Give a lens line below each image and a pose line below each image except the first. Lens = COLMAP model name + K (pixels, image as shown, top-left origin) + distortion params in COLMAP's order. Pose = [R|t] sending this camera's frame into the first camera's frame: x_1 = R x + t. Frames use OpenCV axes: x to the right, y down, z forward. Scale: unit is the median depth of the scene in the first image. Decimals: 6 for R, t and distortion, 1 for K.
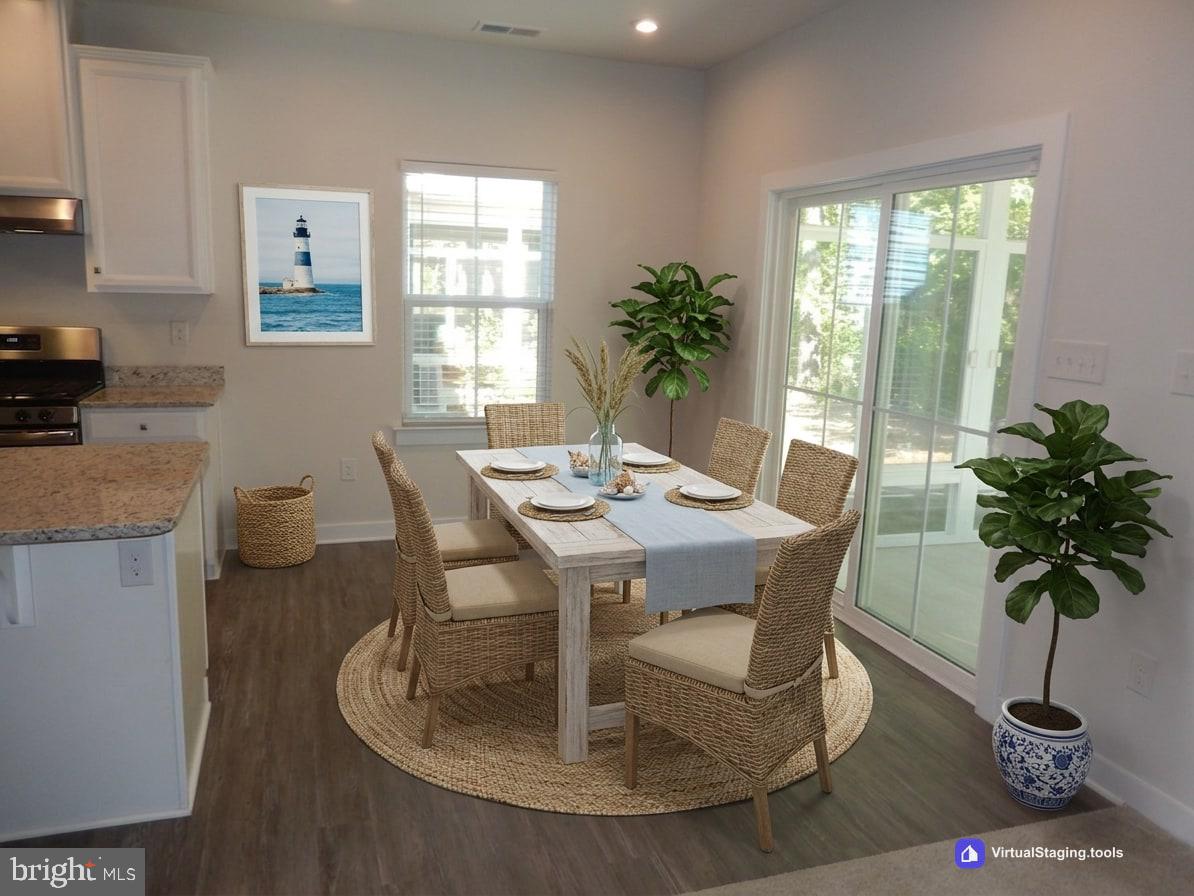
lens RADIAL K [[918.5, 0, 603.1], [0, 918.5, 451.2], [0, 0, 1]] dist [0.069465, -0.037630]
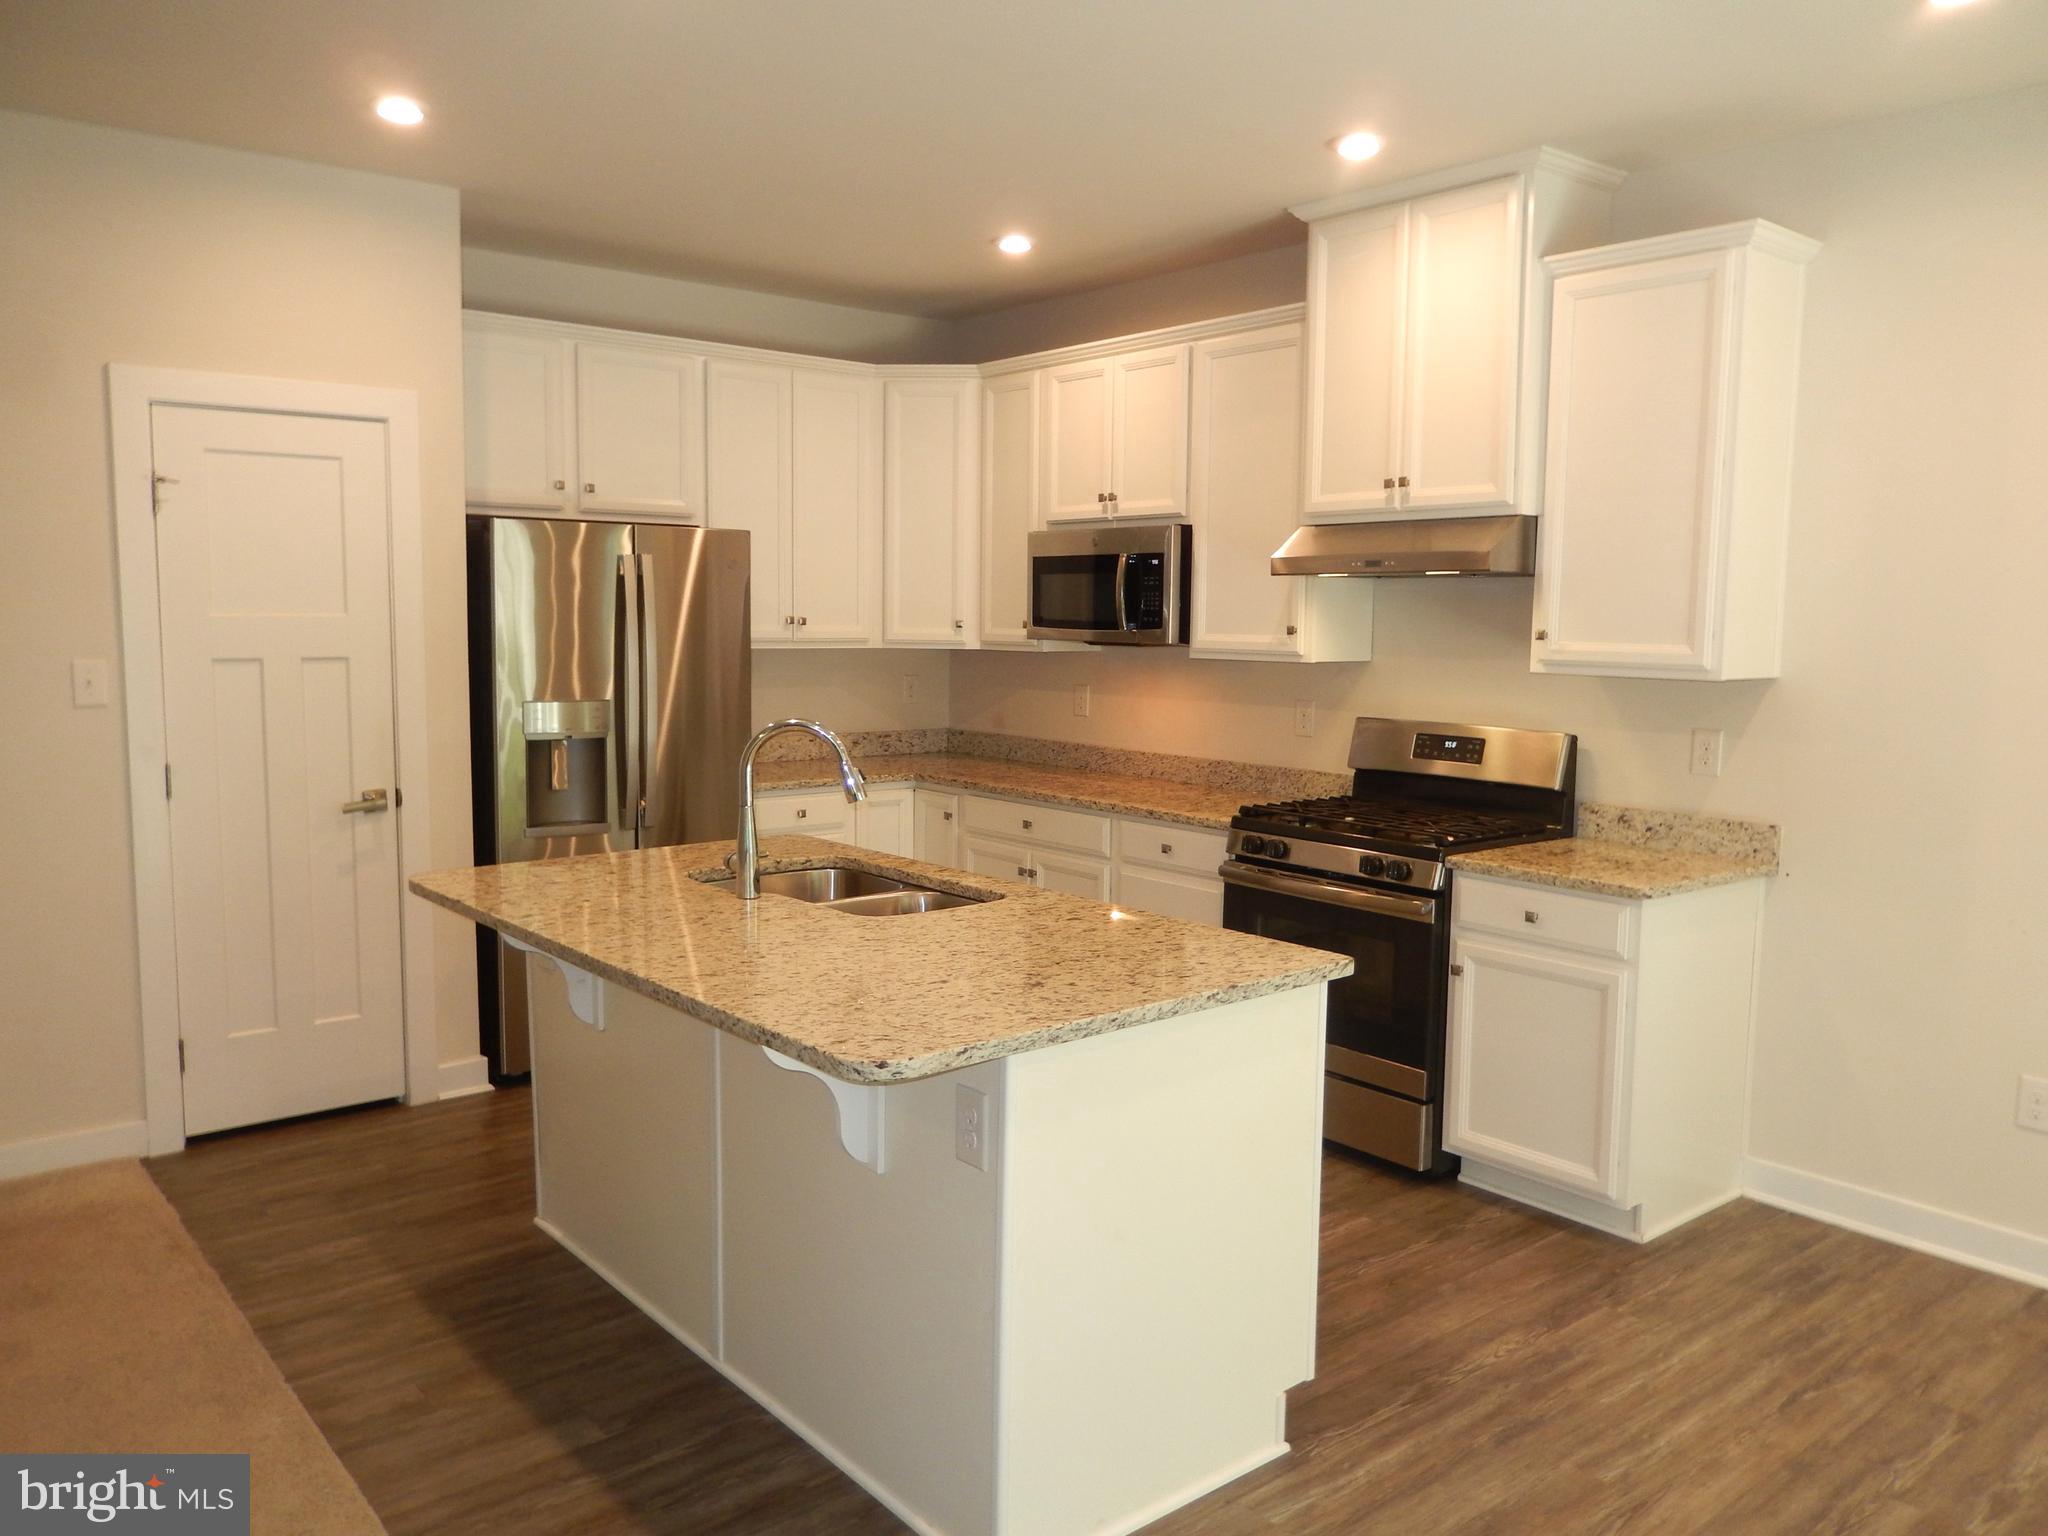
lens RADIAL K [[1553.7, 0, 1035.8], [0, 1553.7, 781.1], [0, 0, 1]] dist [0.000913, -0.002809]
pose [[0.363826, 0.093163, -0.926796, 0.233656], [-0.178247, 0.983561, 0.028896, -0.076828], [0.914253, 0.154686, 0.374451, 0.370764]]
